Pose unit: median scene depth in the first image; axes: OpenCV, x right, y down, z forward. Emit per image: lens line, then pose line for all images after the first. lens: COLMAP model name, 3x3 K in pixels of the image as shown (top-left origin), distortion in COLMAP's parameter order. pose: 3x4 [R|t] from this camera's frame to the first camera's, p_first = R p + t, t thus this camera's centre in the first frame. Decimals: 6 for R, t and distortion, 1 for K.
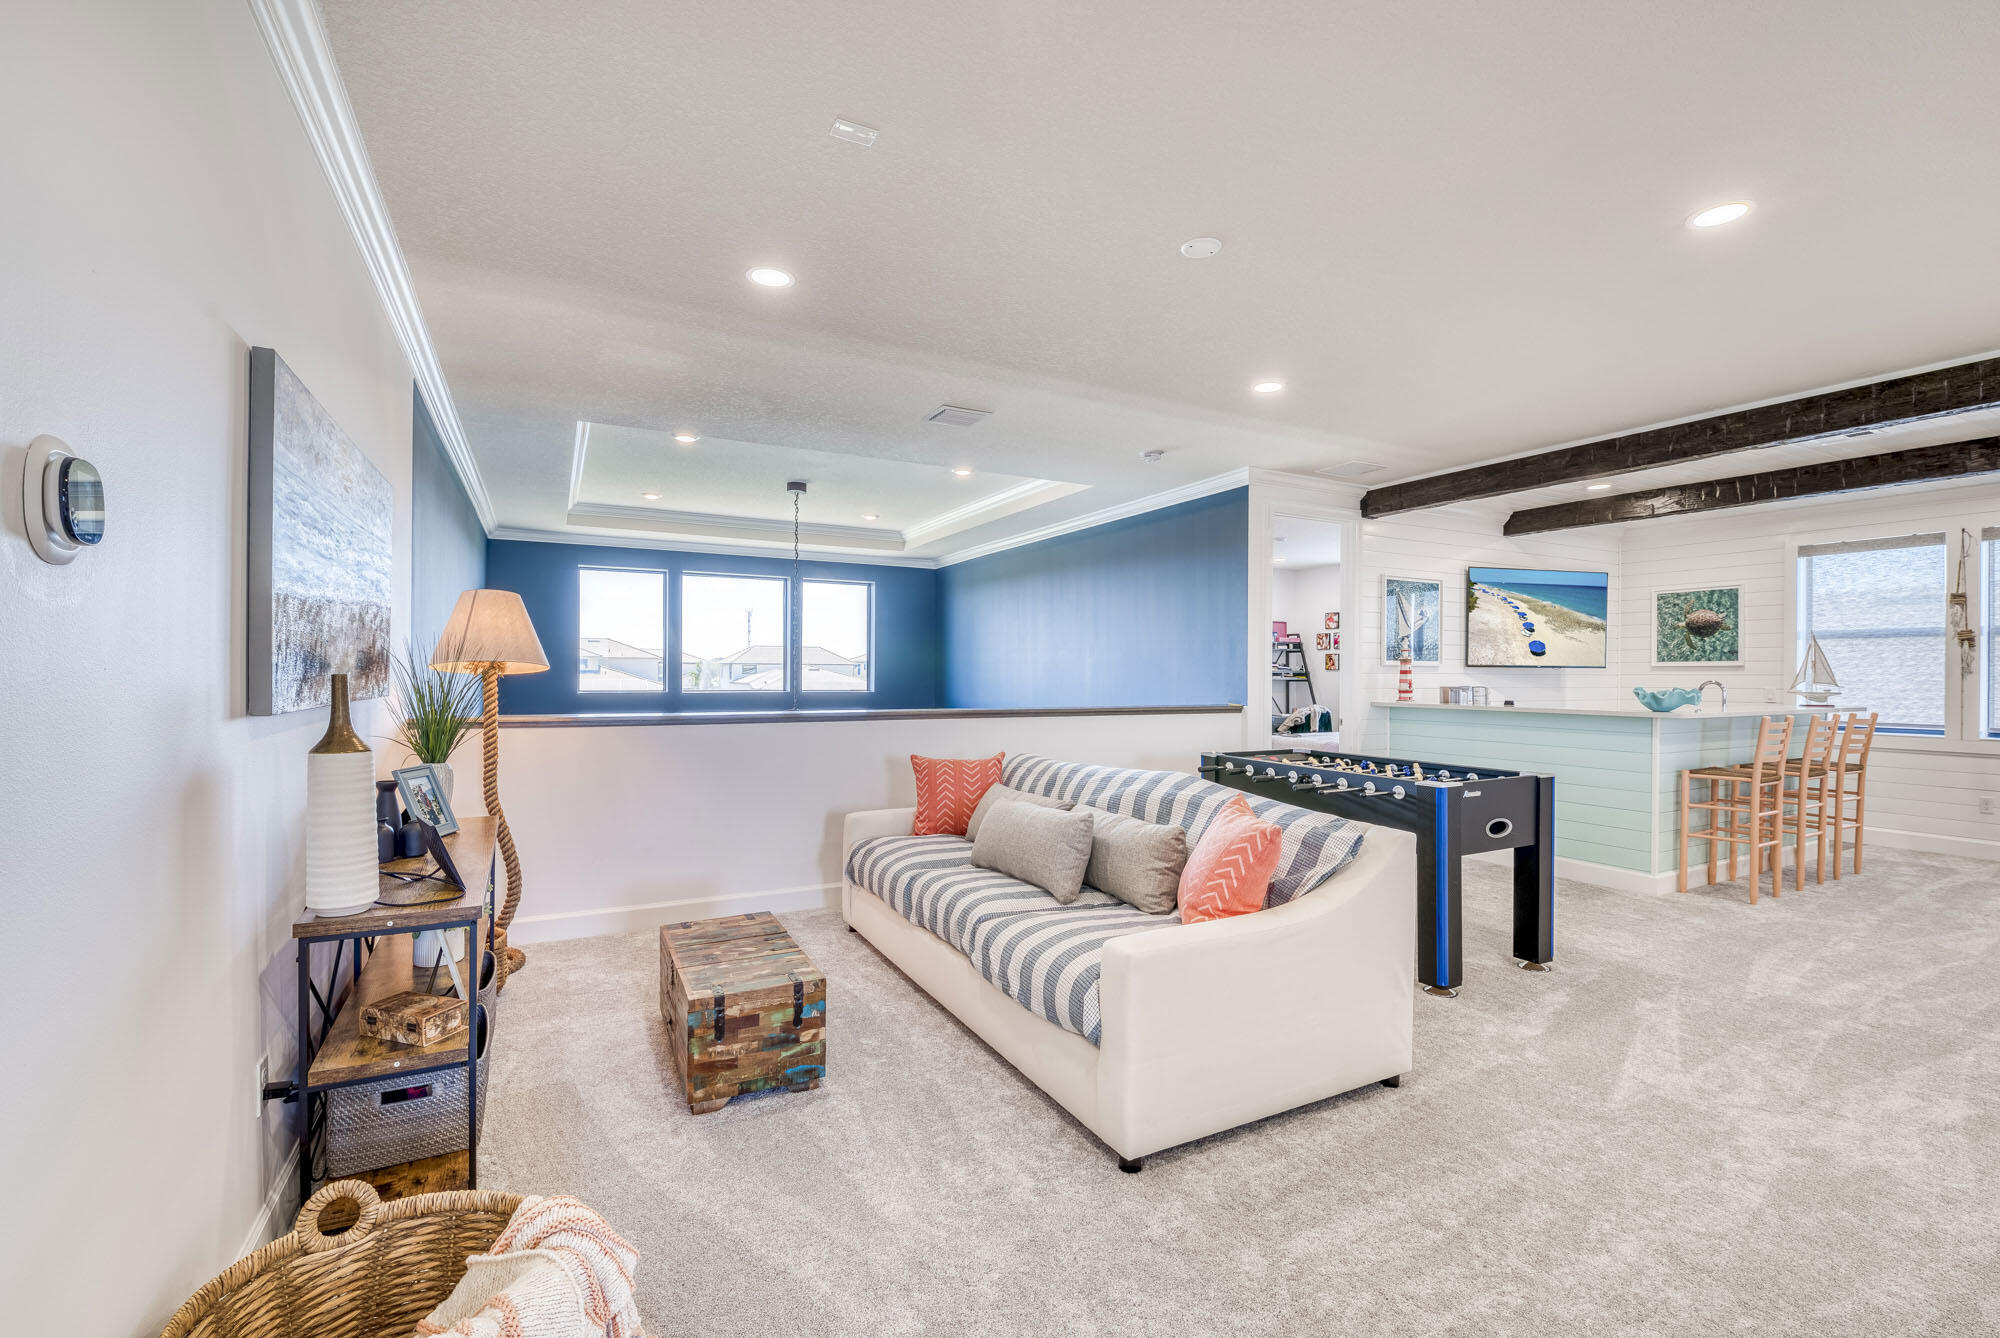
lens RADIAL K [[861.9, 0, 999.9], [0, 861.9, 674.1], [0, 0, 1]] dist [-0.009515, -0.001751]
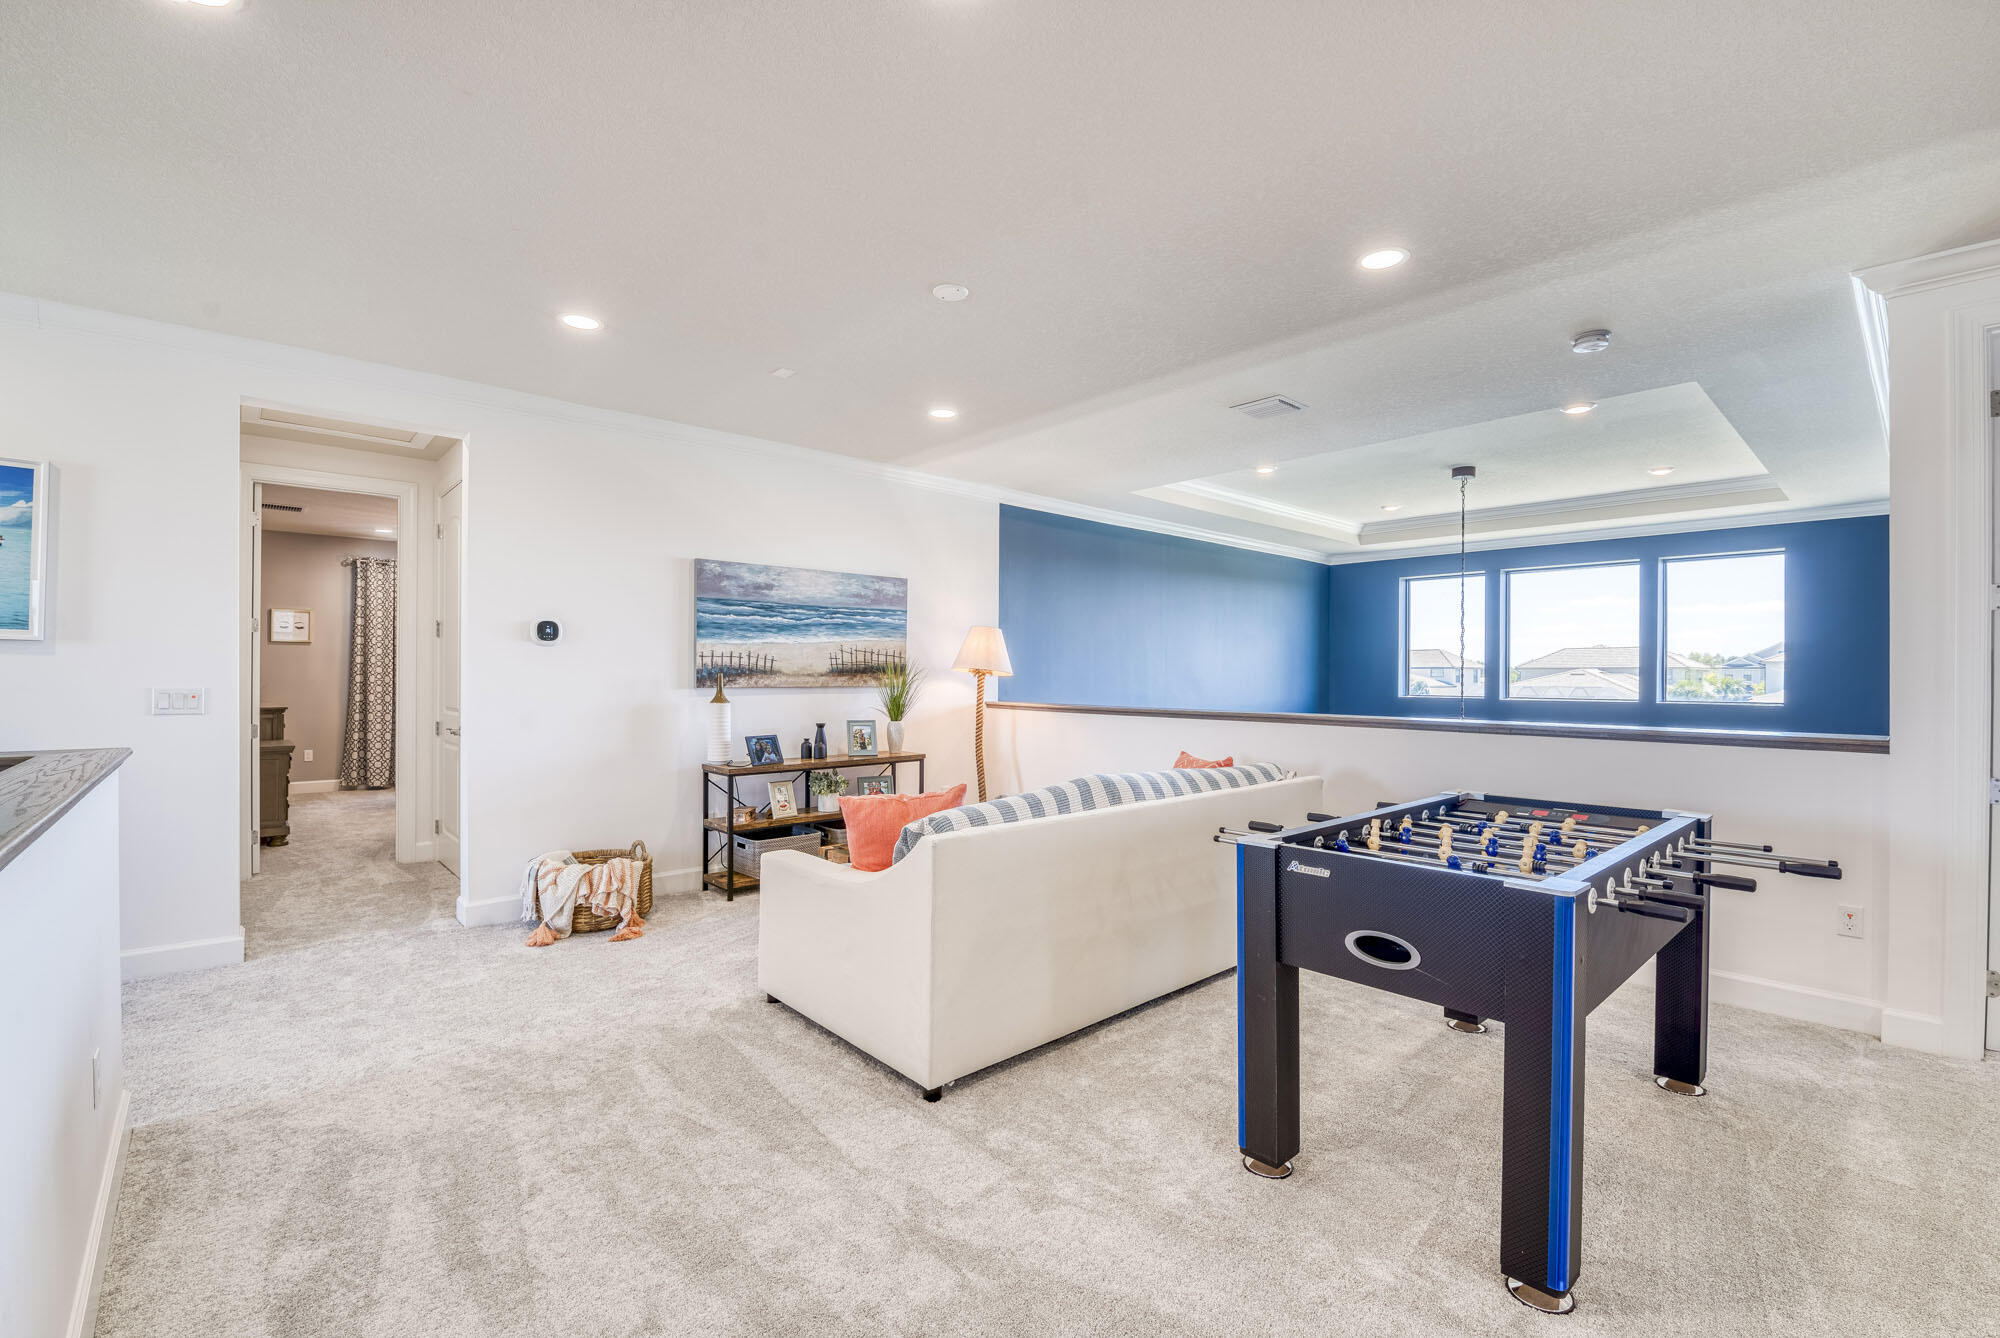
lens RADIAL K [[861.9, 0, 1004.5], [0, 861.9, 670.5], [0, 0, 1]] dist [-0.009515, -0.001751]
pose [[0.260864, -0.007271, -0.965348, 0.396682], [-0.004528, 0.999951, -0.008755, 0.001237], [0.965365, 0.006654, 0.260818, 0.230694]]
